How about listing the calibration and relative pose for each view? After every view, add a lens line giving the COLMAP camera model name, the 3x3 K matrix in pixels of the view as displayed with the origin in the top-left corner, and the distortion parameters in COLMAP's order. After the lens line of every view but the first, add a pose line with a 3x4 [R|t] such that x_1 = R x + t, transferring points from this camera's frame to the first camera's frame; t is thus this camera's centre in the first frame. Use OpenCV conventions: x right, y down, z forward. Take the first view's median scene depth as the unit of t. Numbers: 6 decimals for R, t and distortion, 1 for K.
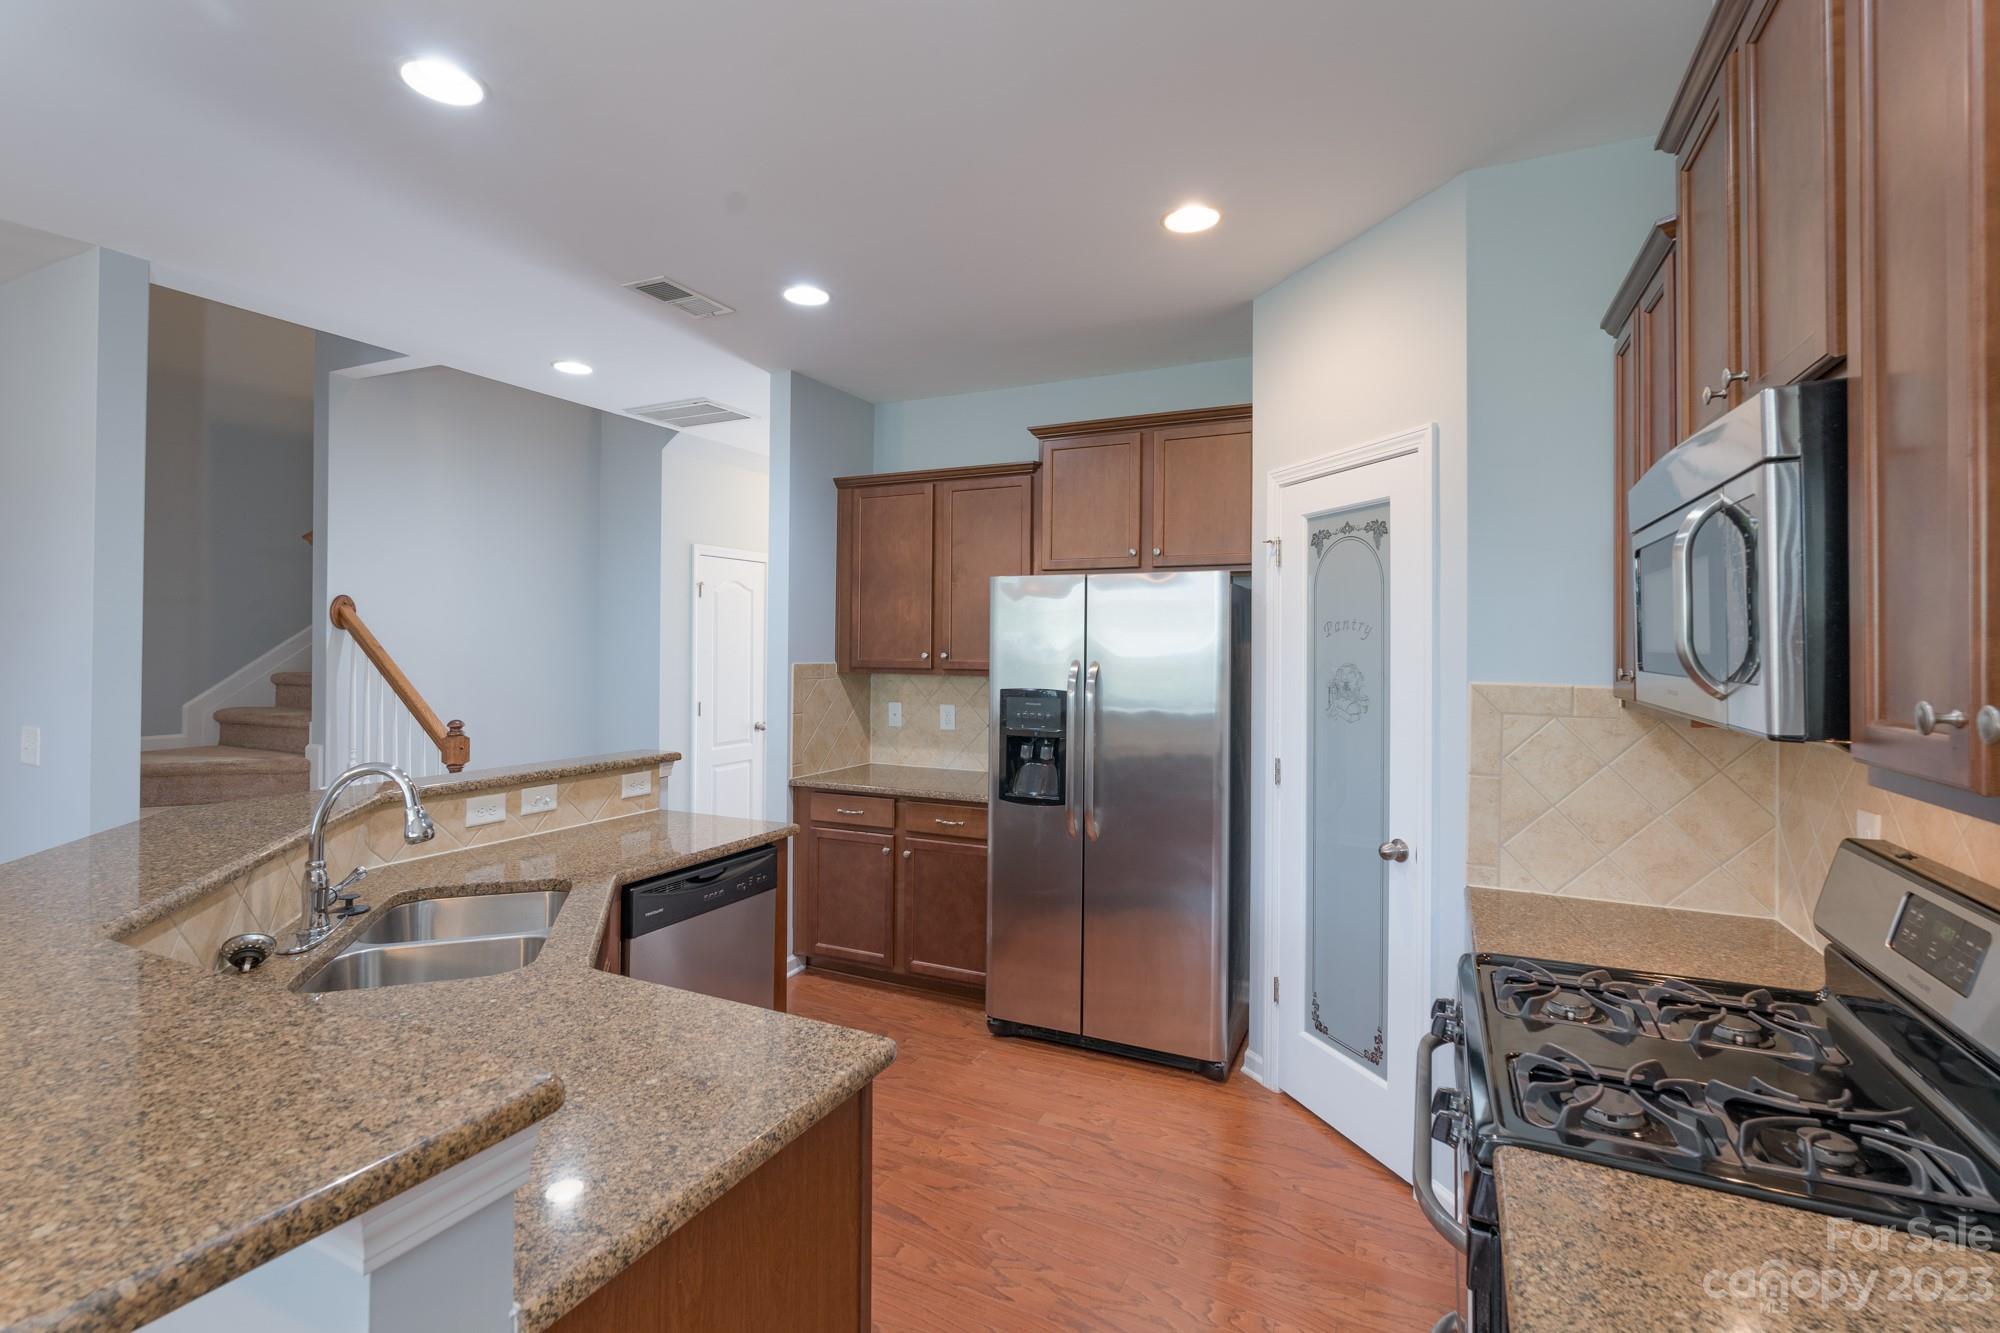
lens RADIAL K [[913.1, 0, 986.9], [0, 913.1, 640.4], [0, 0, 1]] dist [-0.002744, -0.000481]
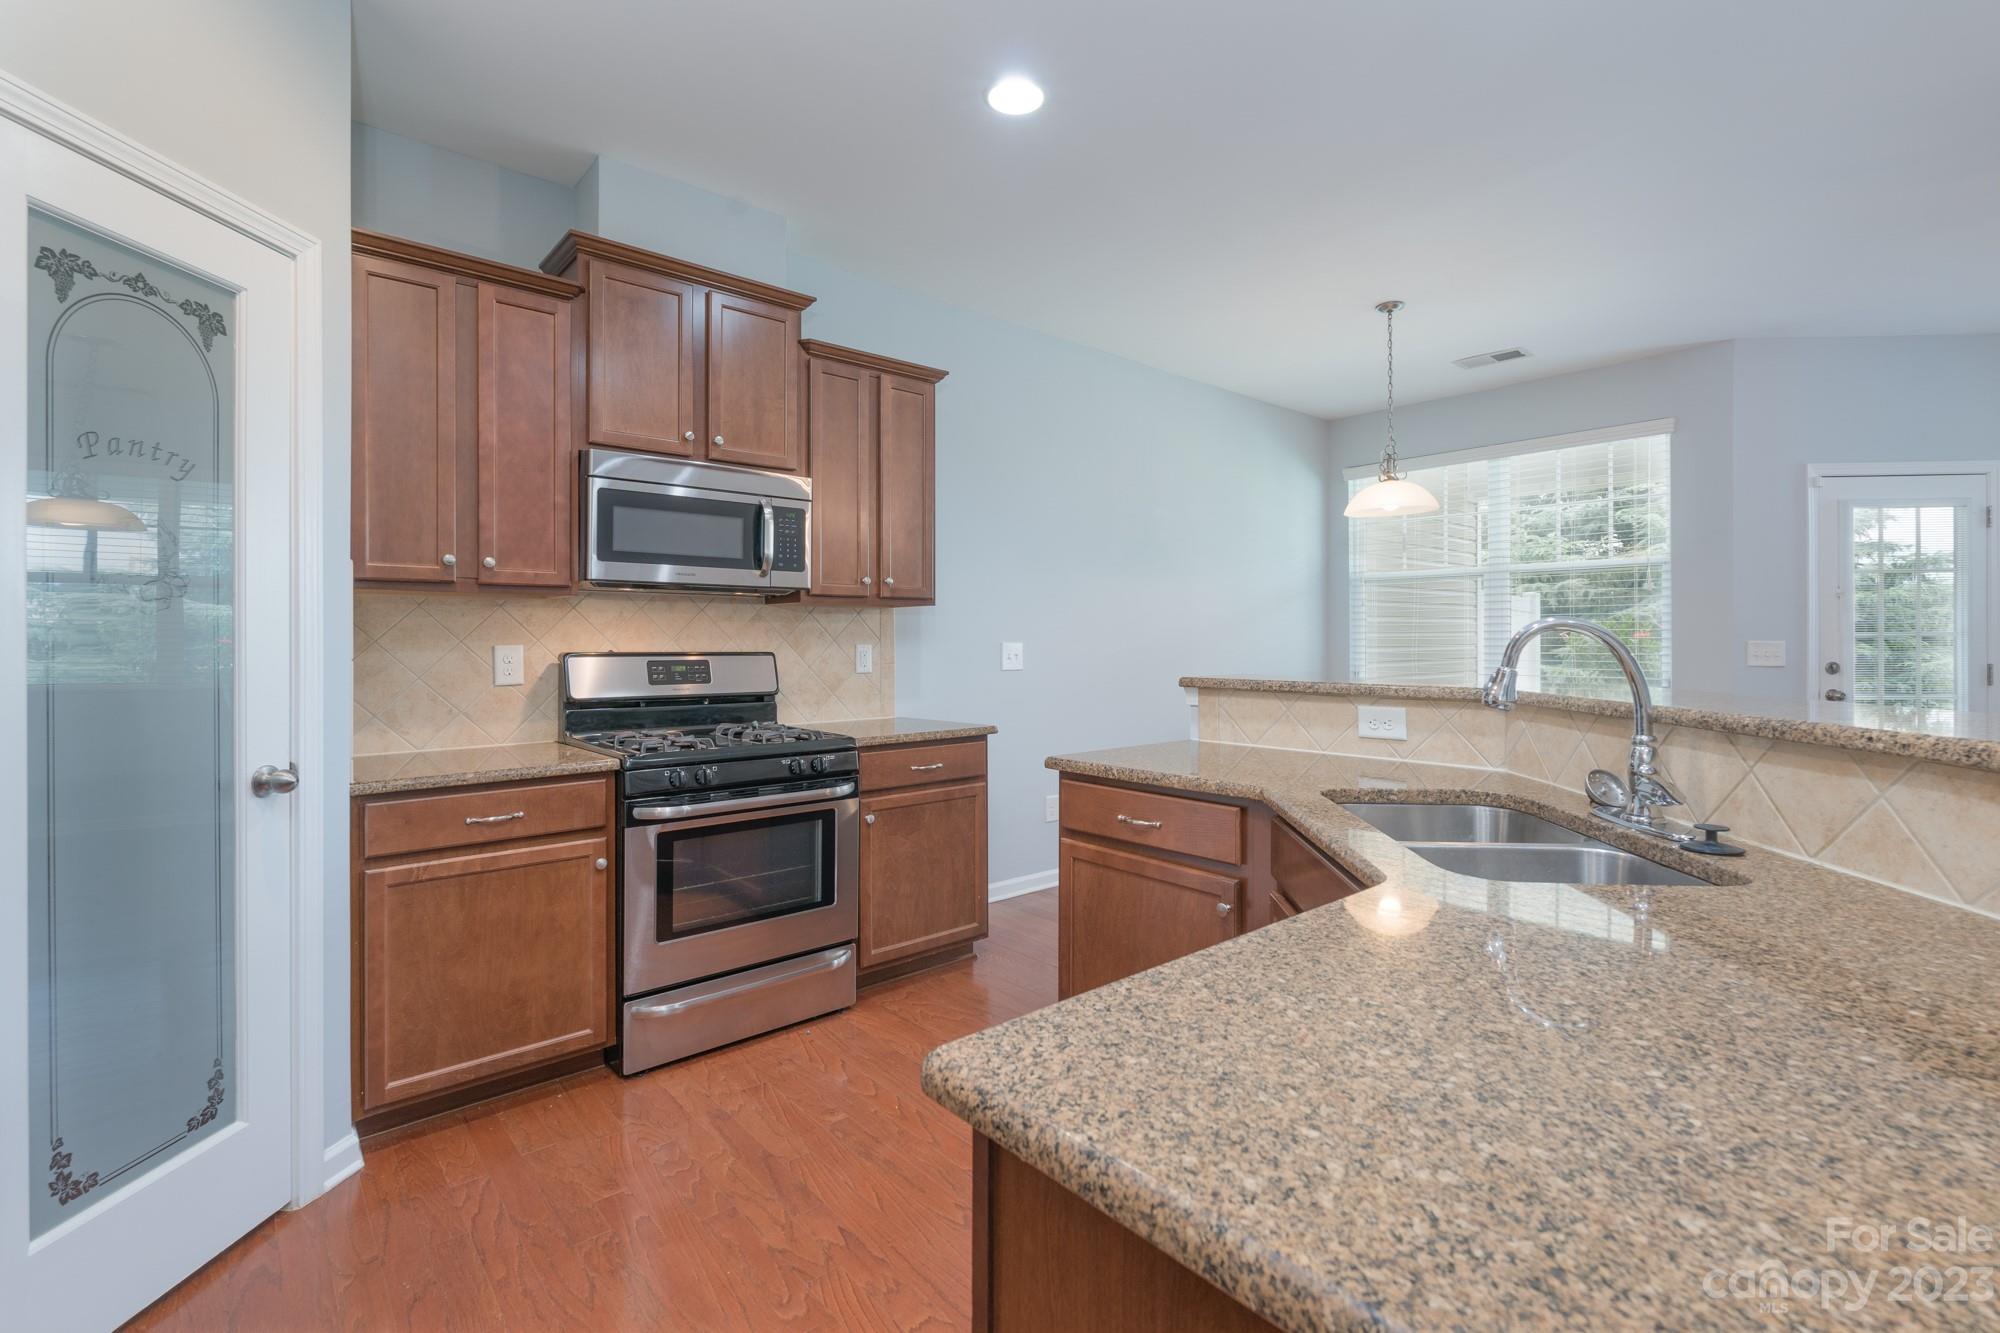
lens RADIAL K [[895.9, 0, 994.9], [0, 895.9, 640.1], [0, 0, 1]] dist [-0.000393, -0.000892]
pose [[-0.923436, -0.001605, 0.383750, -0.321419], [-0.003476, 0.999985, -0.004181, 0.102270], [-0.383737, -0.005195, -0.923428, 1.252481]]
